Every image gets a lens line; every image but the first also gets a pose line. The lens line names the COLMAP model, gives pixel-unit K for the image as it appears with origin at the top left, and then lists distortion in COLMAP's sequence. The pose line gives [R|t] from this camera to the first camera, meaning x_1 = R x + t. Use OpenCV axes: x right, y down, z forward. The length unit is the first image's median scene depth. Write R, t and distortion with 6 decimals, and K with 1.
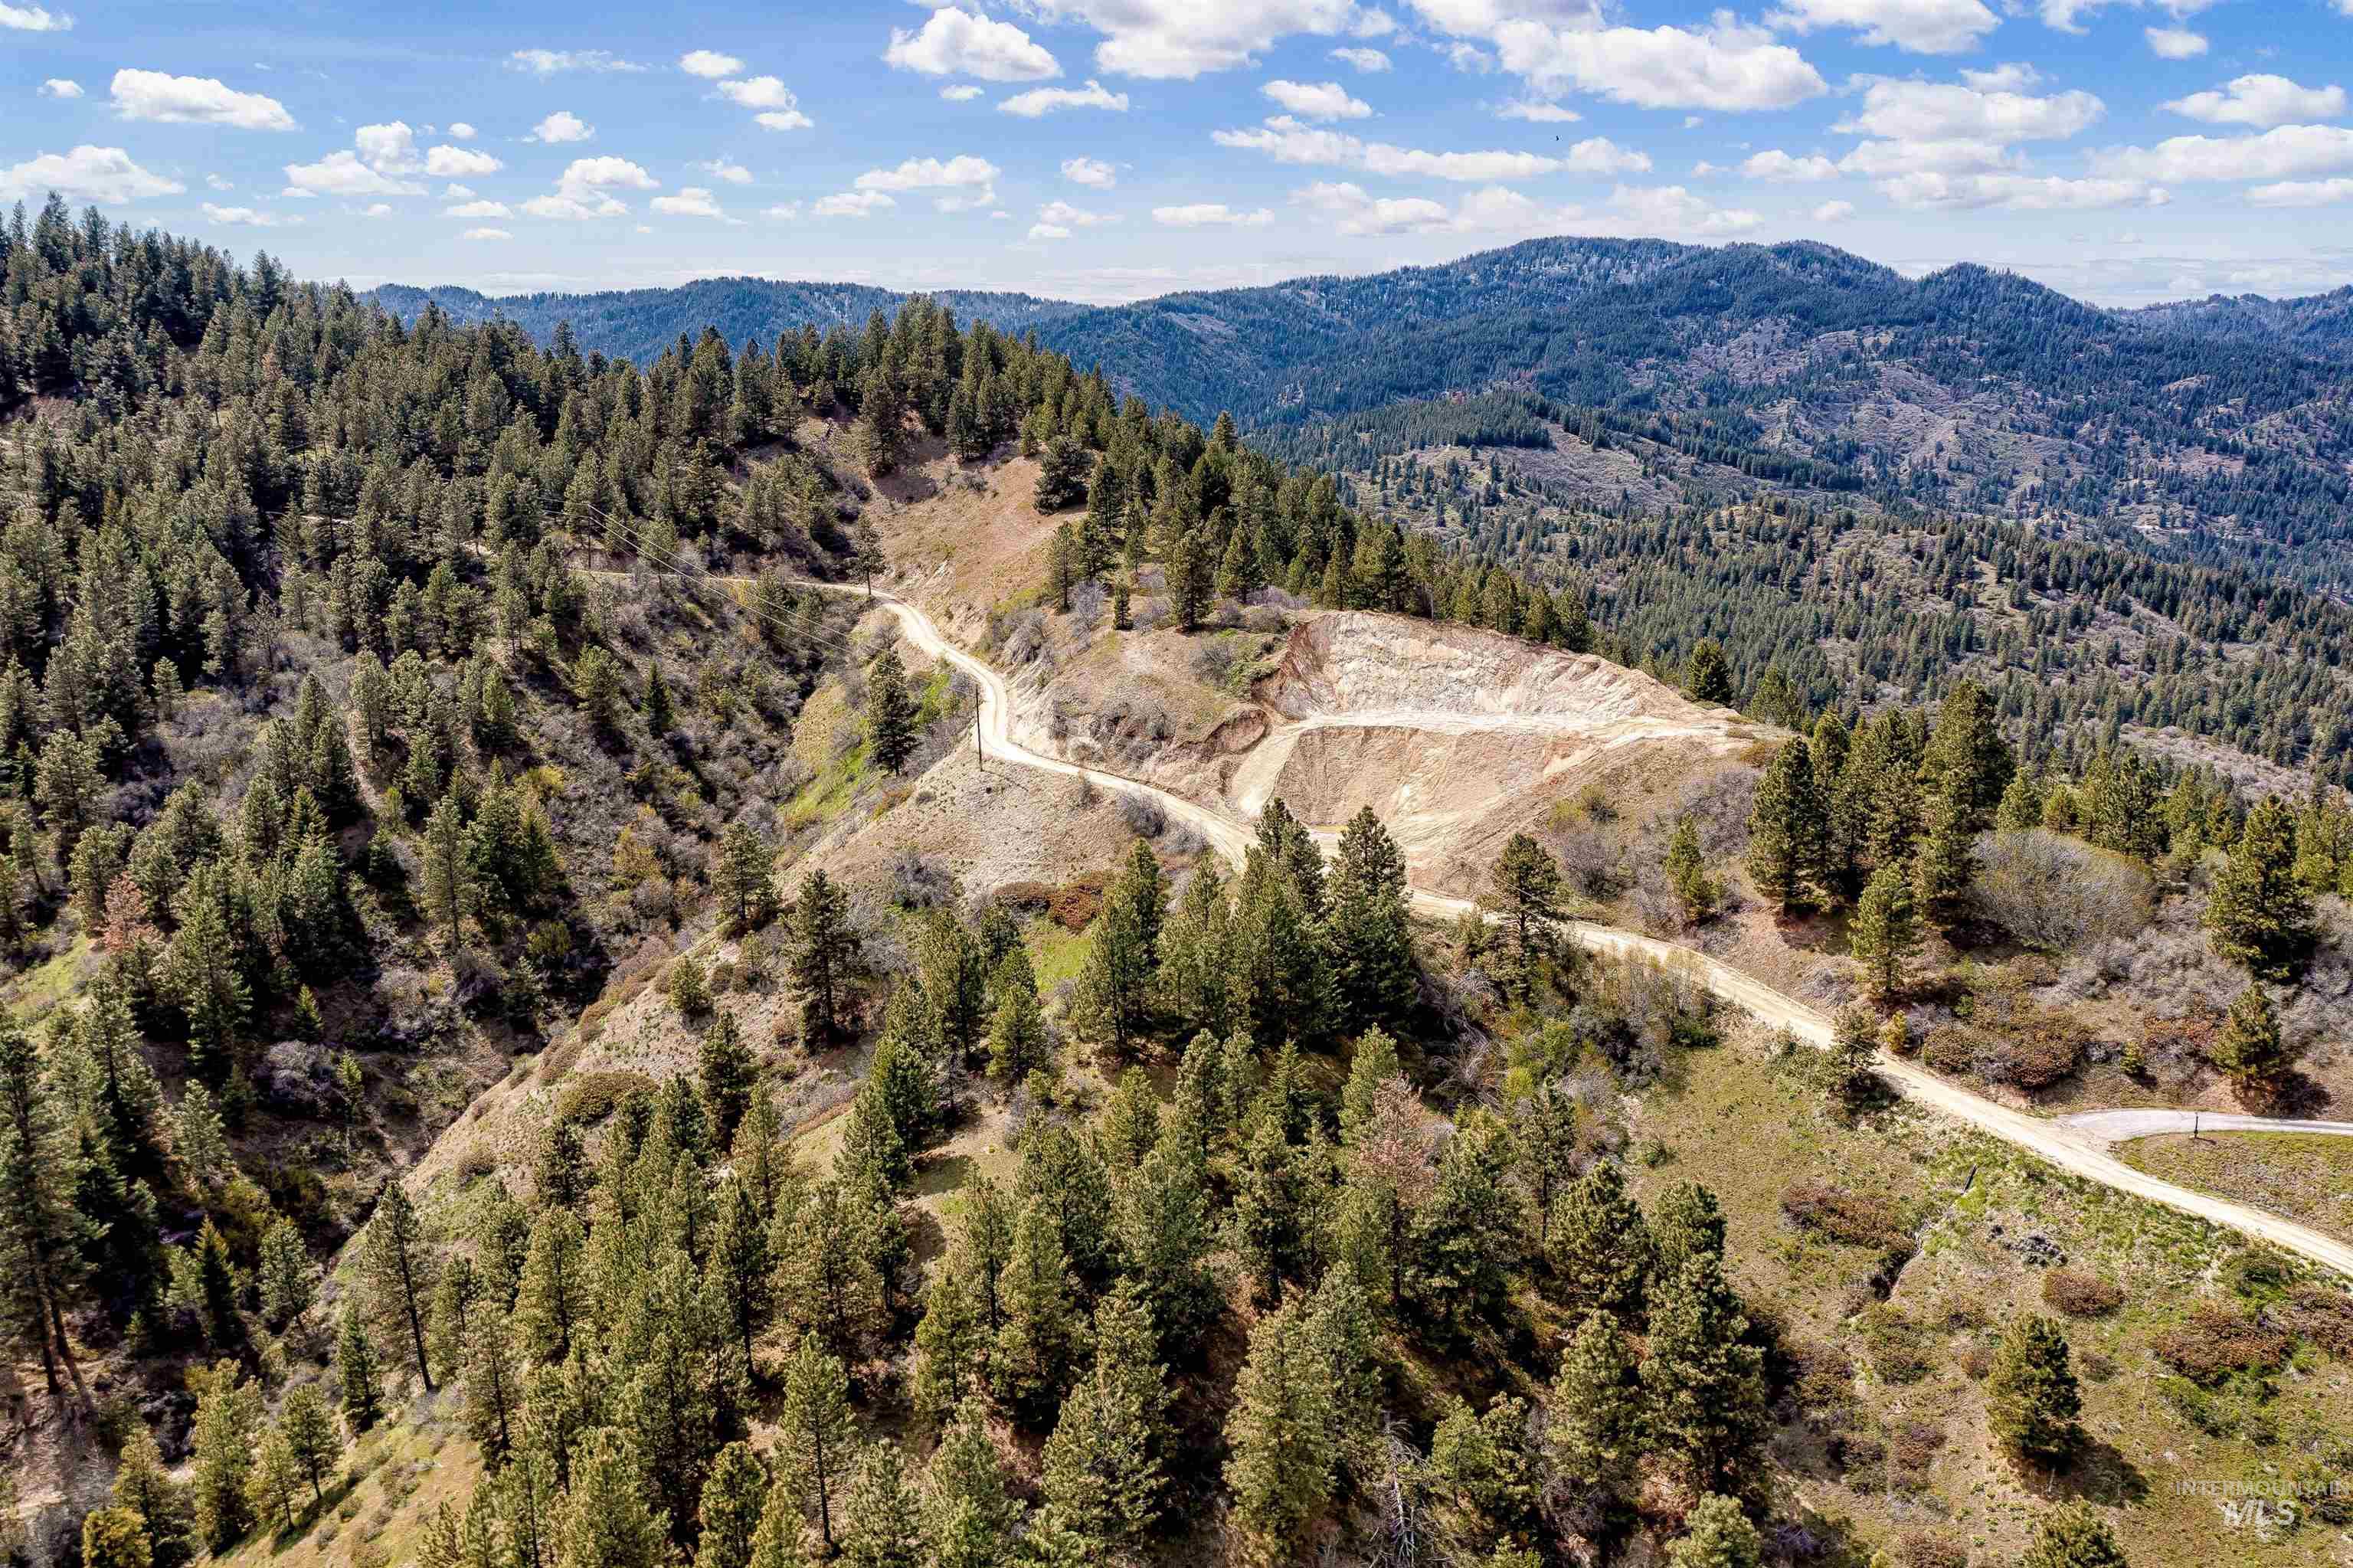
lens RADIAL K [[1858.2, 0, 1181.4], [0, 1858.2, 774.0], [0, 0, 1]] dist [-0.017051, 0.001329]
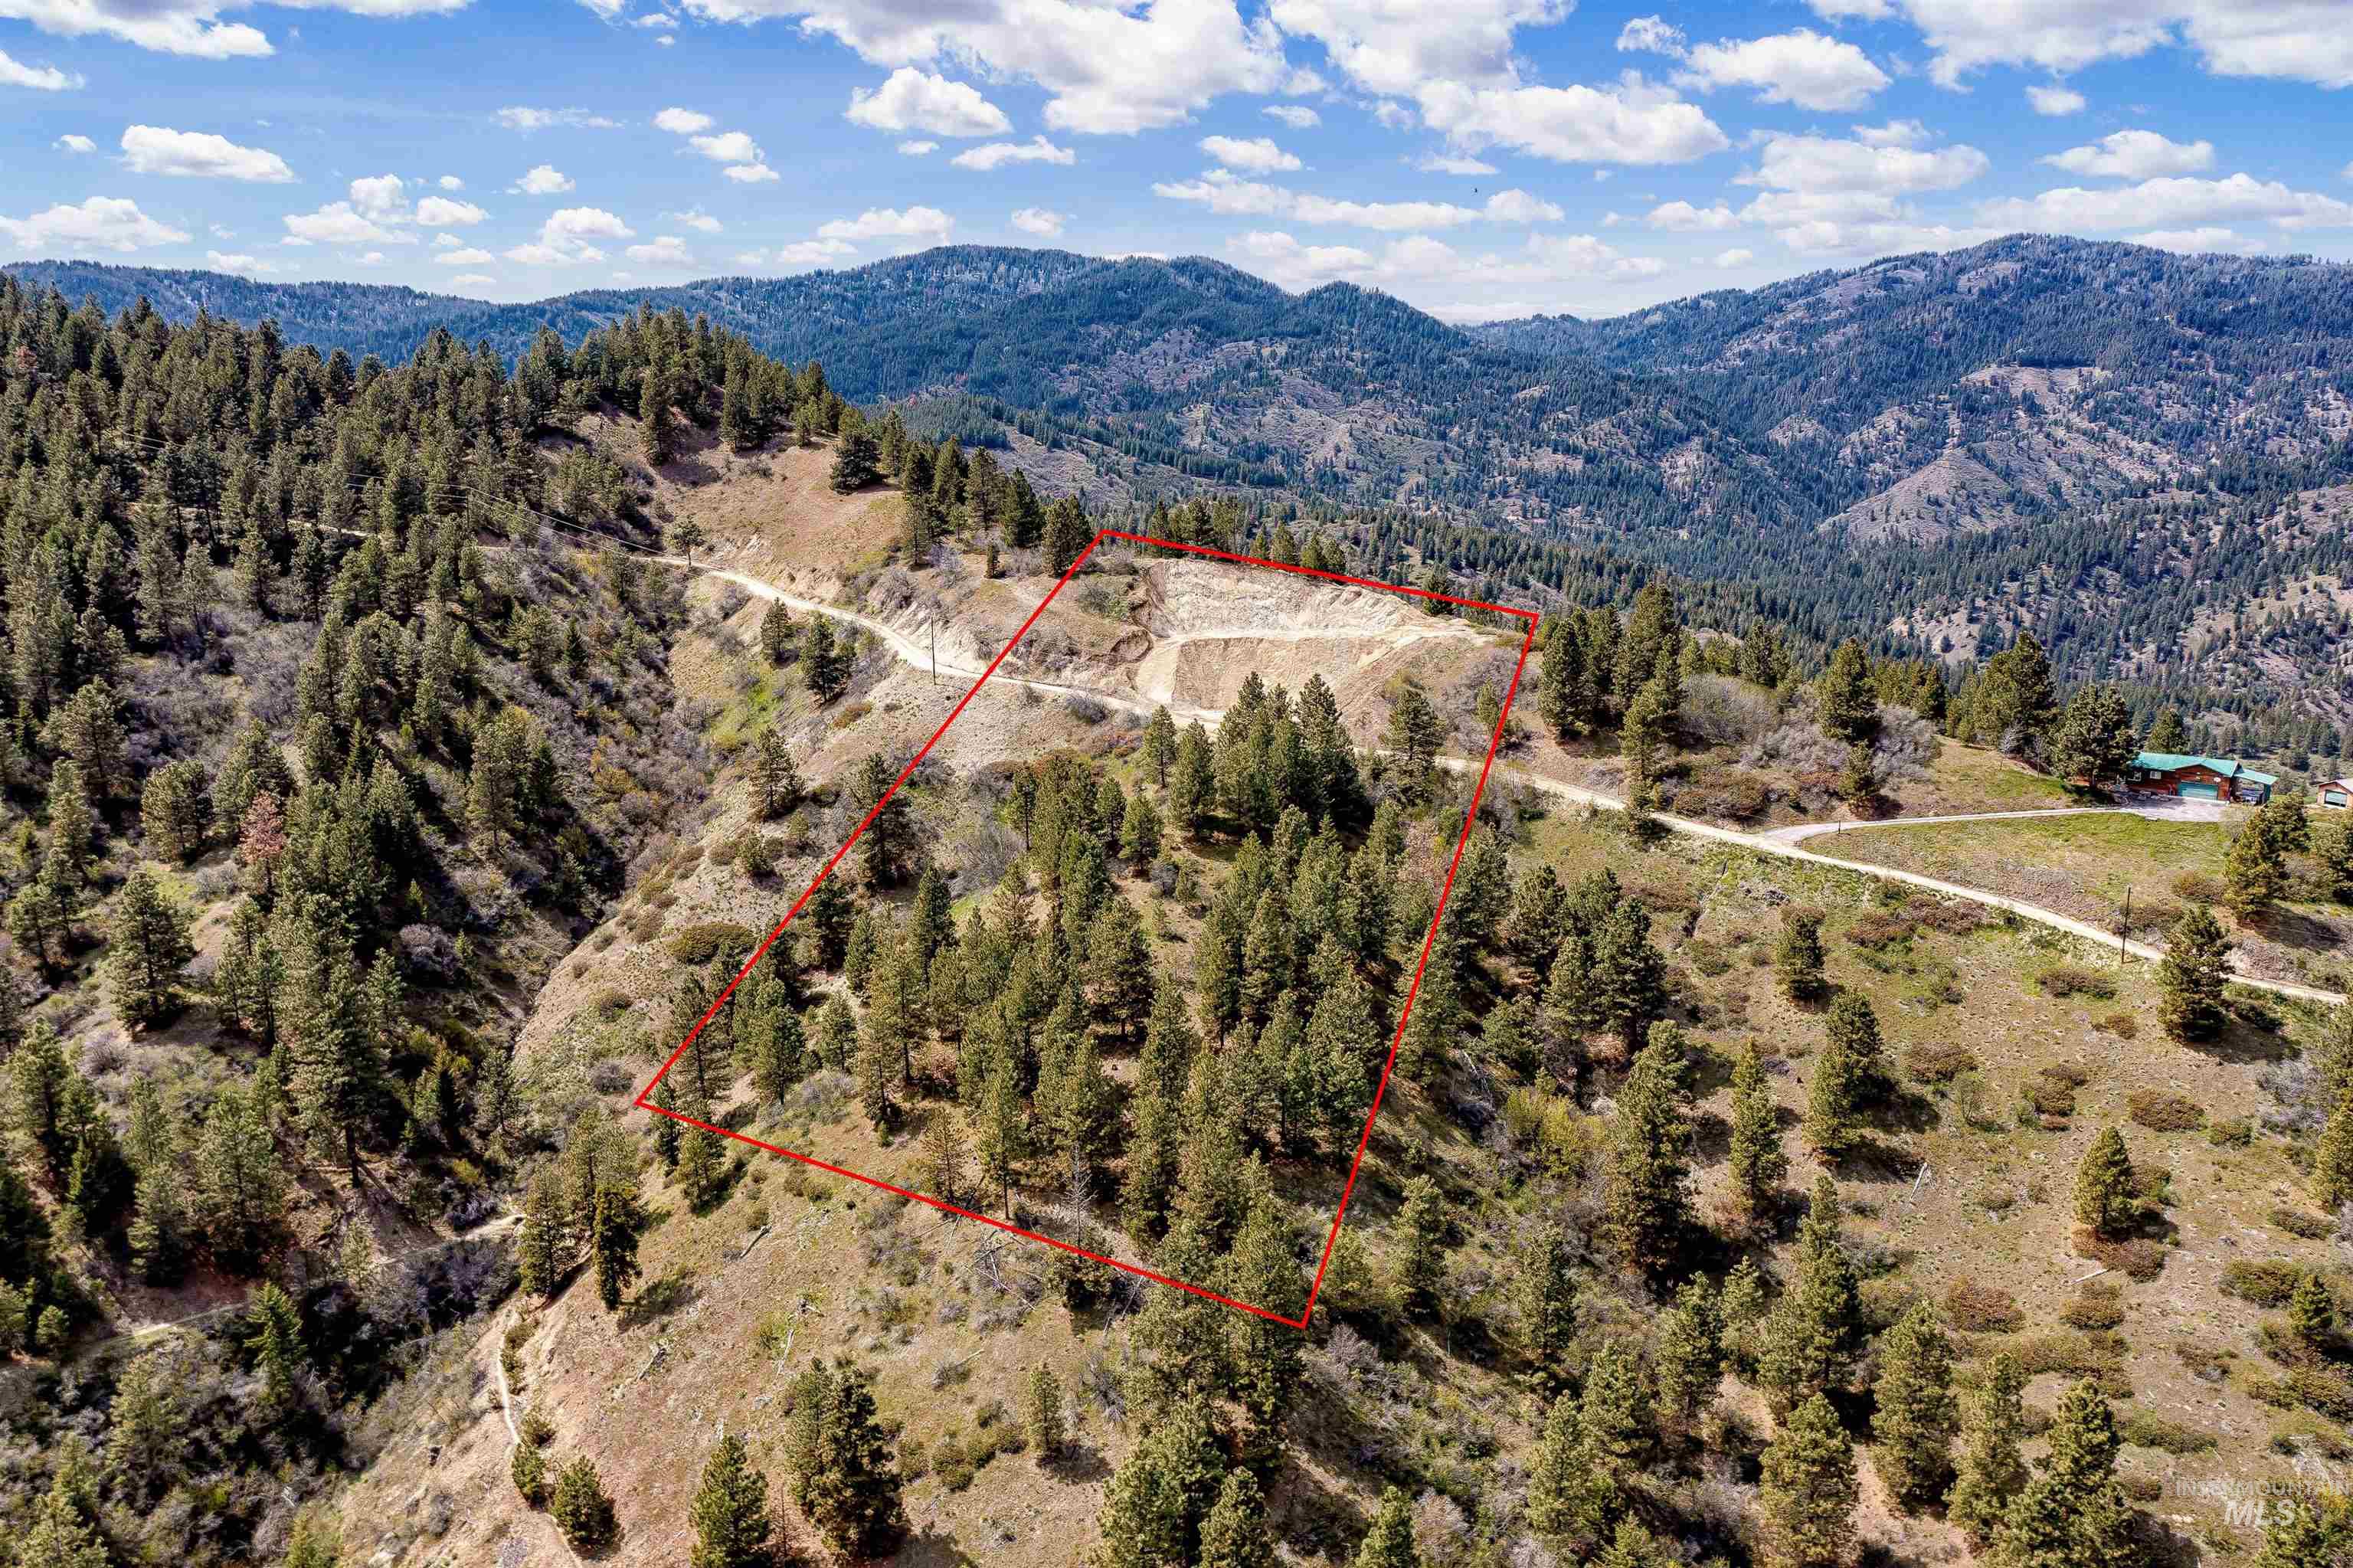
lens RADIAL K [[1870.3, 0, 1182.2], [0, 1870.3, 769.8], [0, 0, 1]] dist [-0.013908, 0.003577]
pose [[0.948553, -0.052881, 0.312171, -0.294260], [0.054561, 0.998505, 0.003357, 0.051838], [-0.311882, 0.013848, 0.950020, -0.236005]]
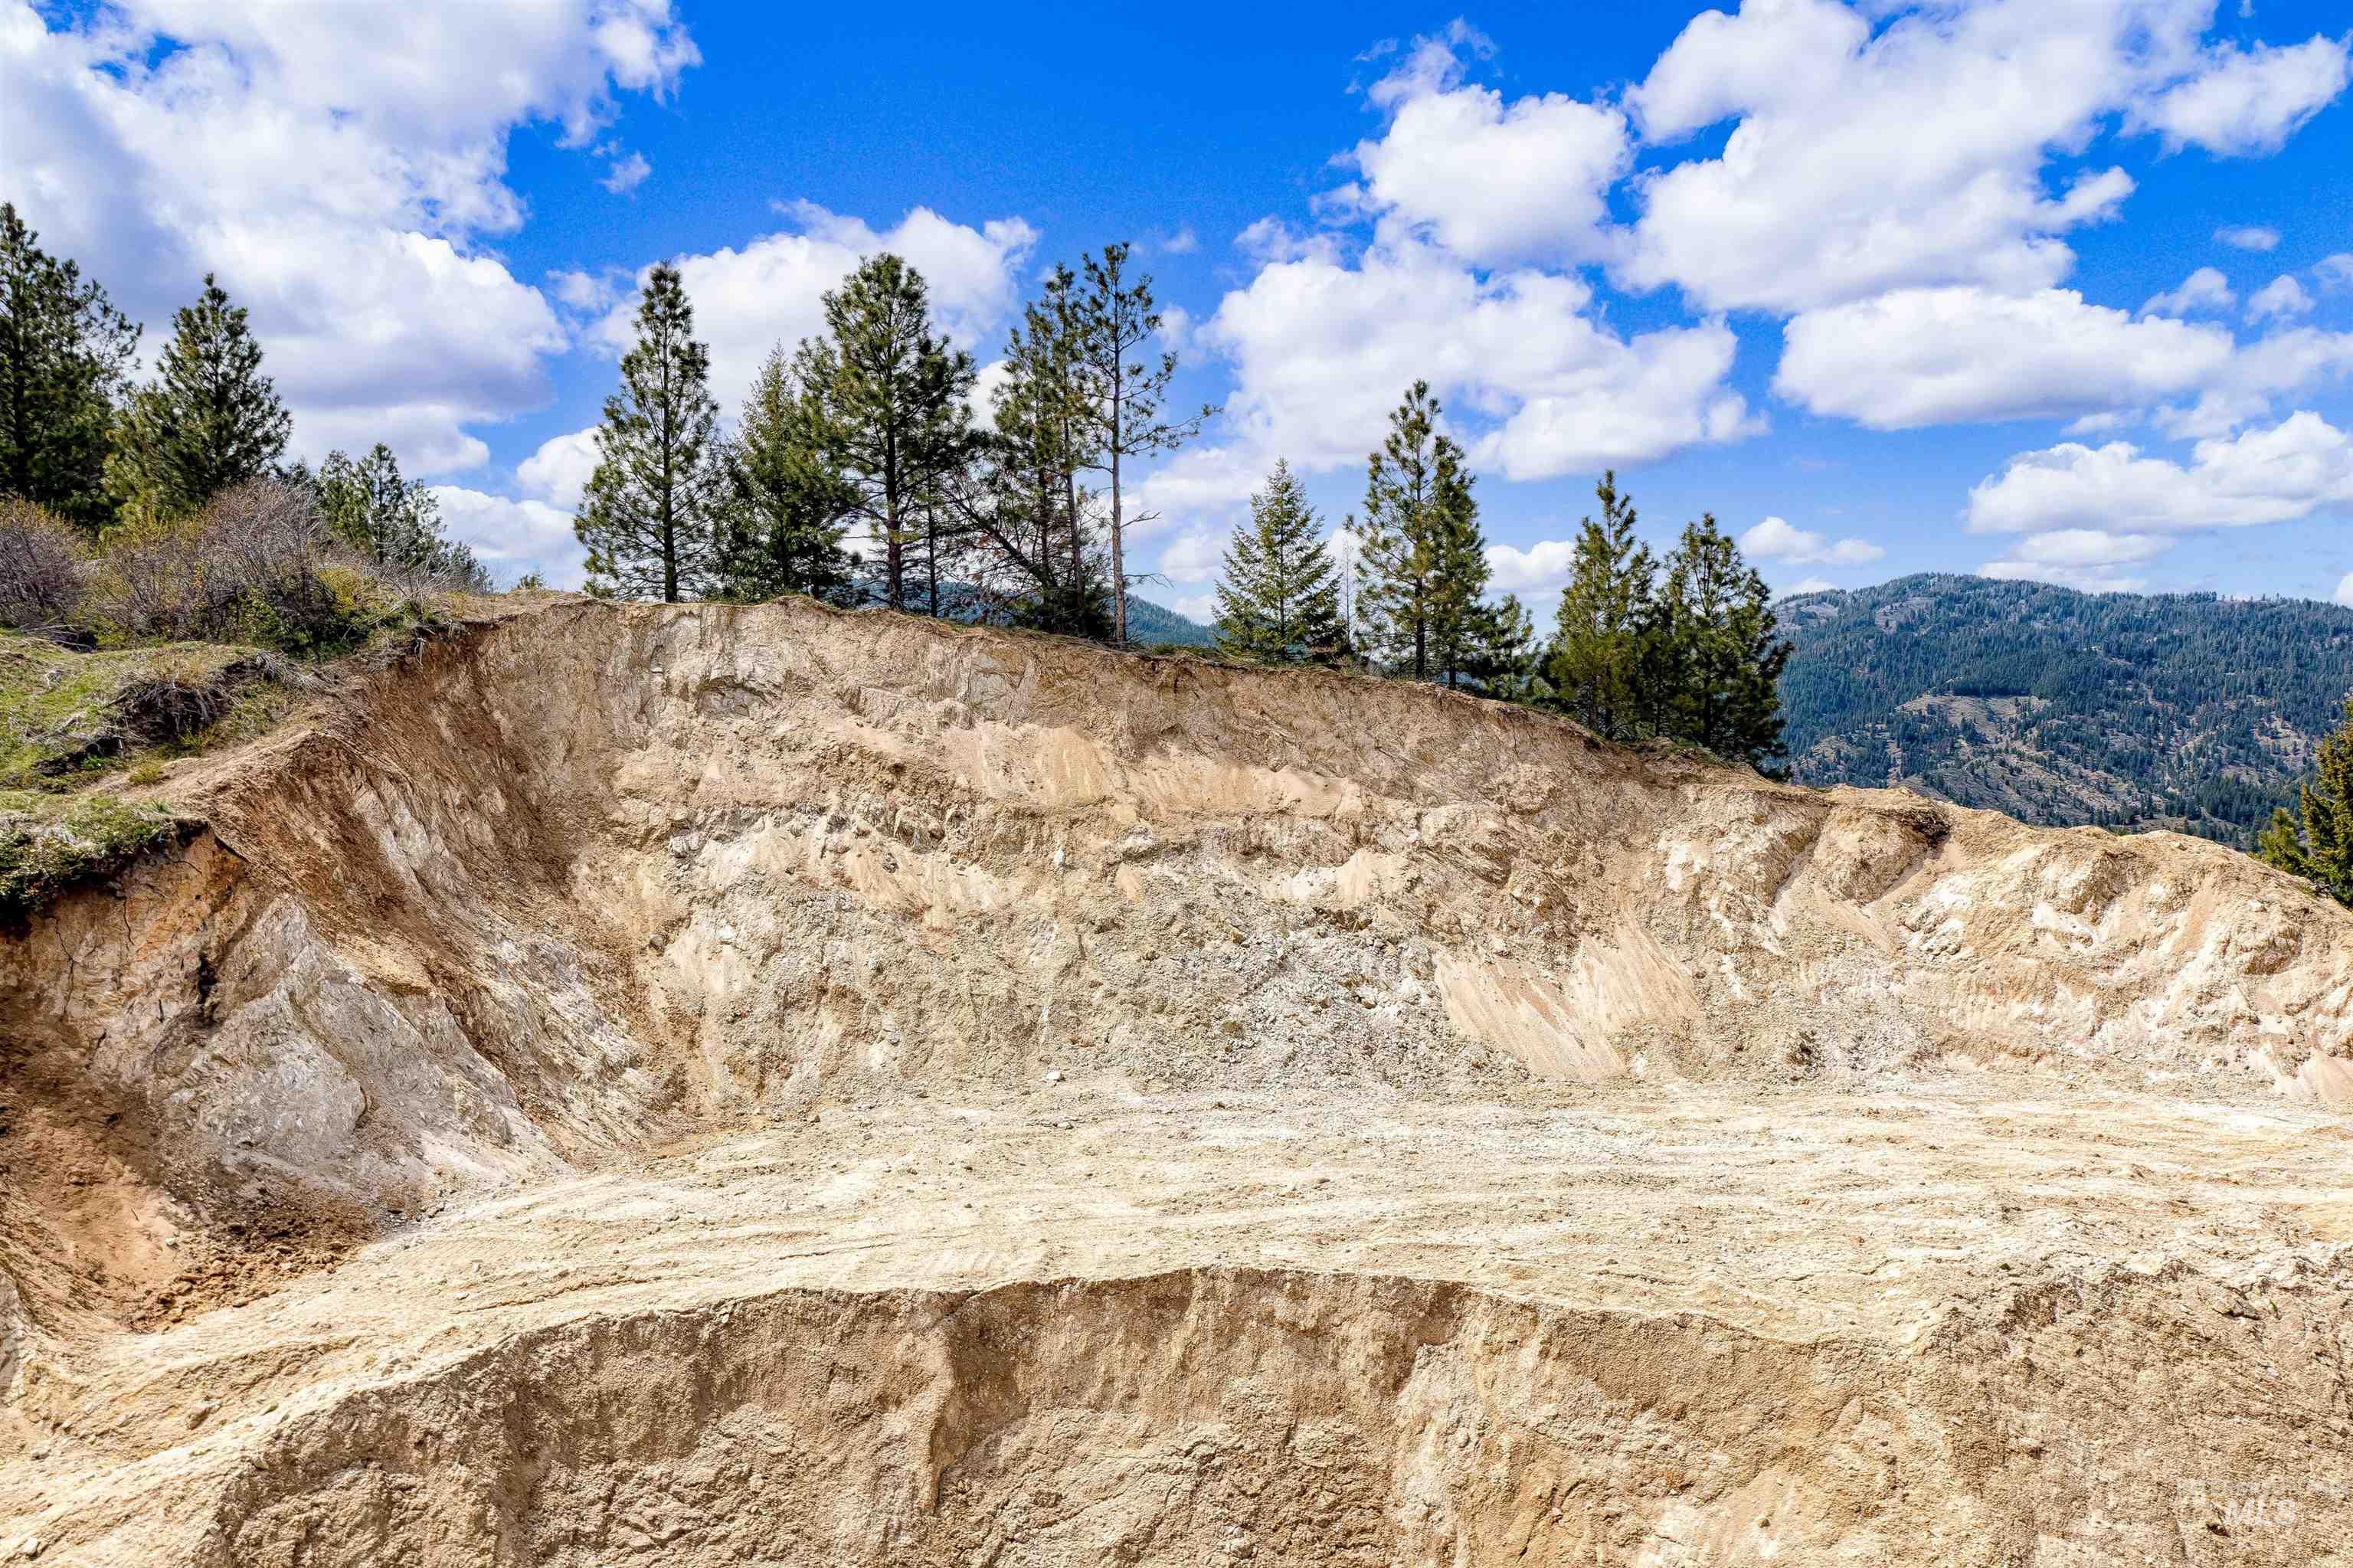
lens RADIAL K [[1854.5, 0, 1177.6], [0, 1854.5, 774.3], [0, 0, 1]] dist [-0.017810, 0.008360]
pose [[0.933025, 0.005509, 0.359770, 0.058967], [0.060920, 0.983028, -0.173043, -0.028853], [-0.354617, 0.183370, 0.916854, 0.724117]]
